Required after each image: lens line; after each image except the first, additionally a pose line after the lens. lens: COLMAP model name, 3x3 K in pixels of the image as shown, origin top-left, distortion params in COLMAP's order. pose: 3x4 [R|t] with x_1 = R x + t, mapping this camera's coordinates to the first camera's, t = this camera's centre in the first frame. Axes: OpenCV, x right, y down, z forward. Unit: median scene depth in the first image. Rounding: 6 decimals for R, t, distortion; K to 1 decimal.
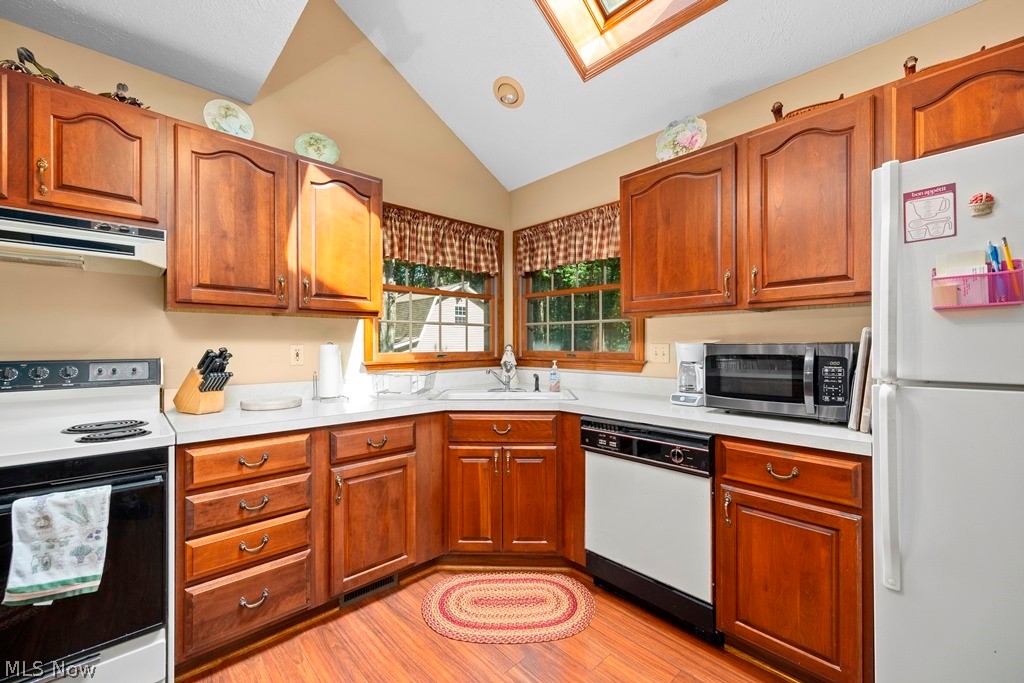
lens RADIAL K [[415.9, 0, 511.1], [0, 415.9, 346.4], [0, 0, 1]] dist [0.006018, -0.001618]
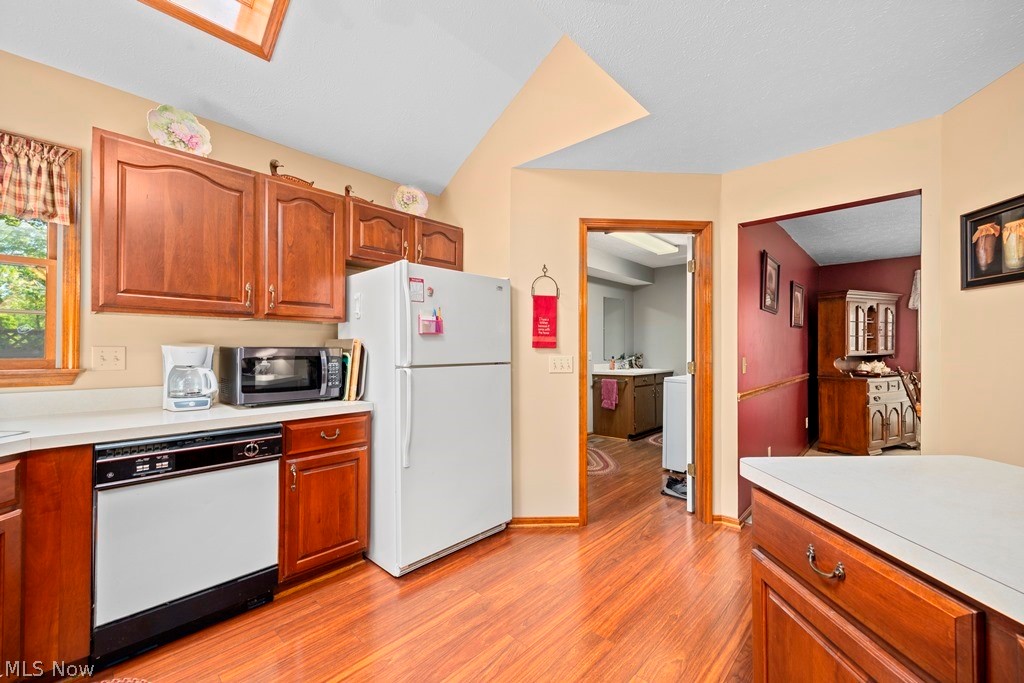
lens RADIAL K [[415.9, 0, 509.5], [0, 415.9, 347.2], [0, 0, 1]] dist [0.006018, -0.001618]
pose [[-0.065303, 0.005324, 0.997851, -0.673253], [0.000355, 0.999986, -0.005312, -0.001303], [-0.997865, 0.000008, -0.065304, 0.358209]]
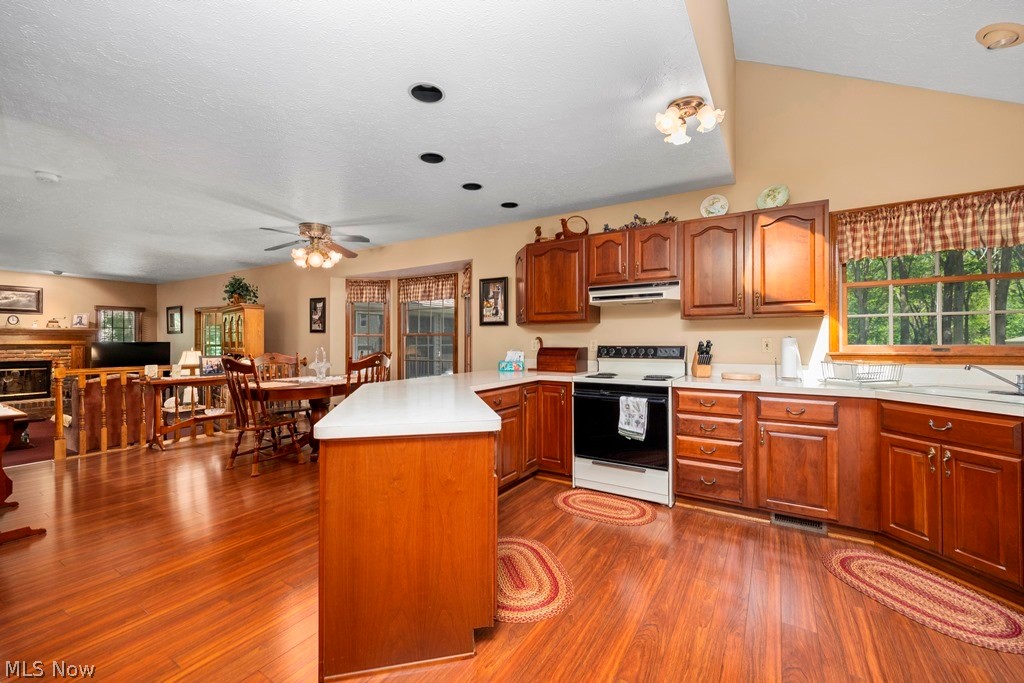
lens RADIAL K [[415.9, 0, 513.5], [0, 415.9, 341.2], [0, 0, 1]] dist [0.006018, -0.001618]
pose [[0.251345, 0.001955, -0.967896, 0.776408], [0.001317, 0.999996, 0.002361, 0.001777], [0.967897, -0.001868, 0.251341, -0.220515]]
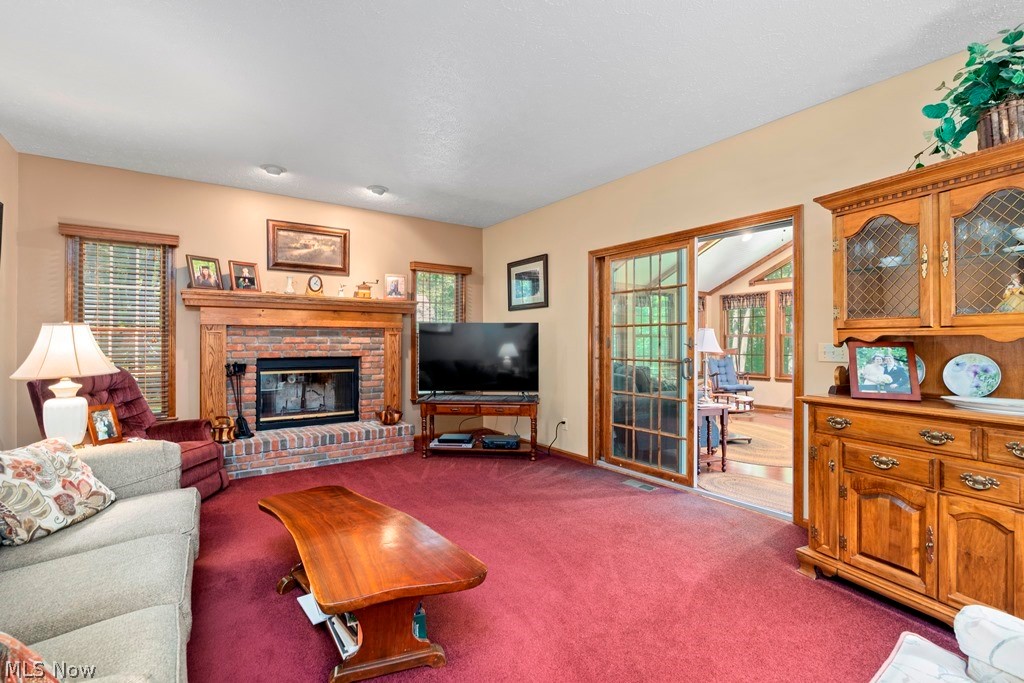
lens RADIAL K [[445.7, 0, 510.4], [0, 445.7, 342.6], [0, 0, 1]] dist [-0.017962, -0.000322]
pose [[-0.132387, 0.000043, -0.991198, -2.045268], [0.006581, 0.999978, -0.000836, 0.128004], [0.991176, -0.006634, -0.132384, -2.475317]]
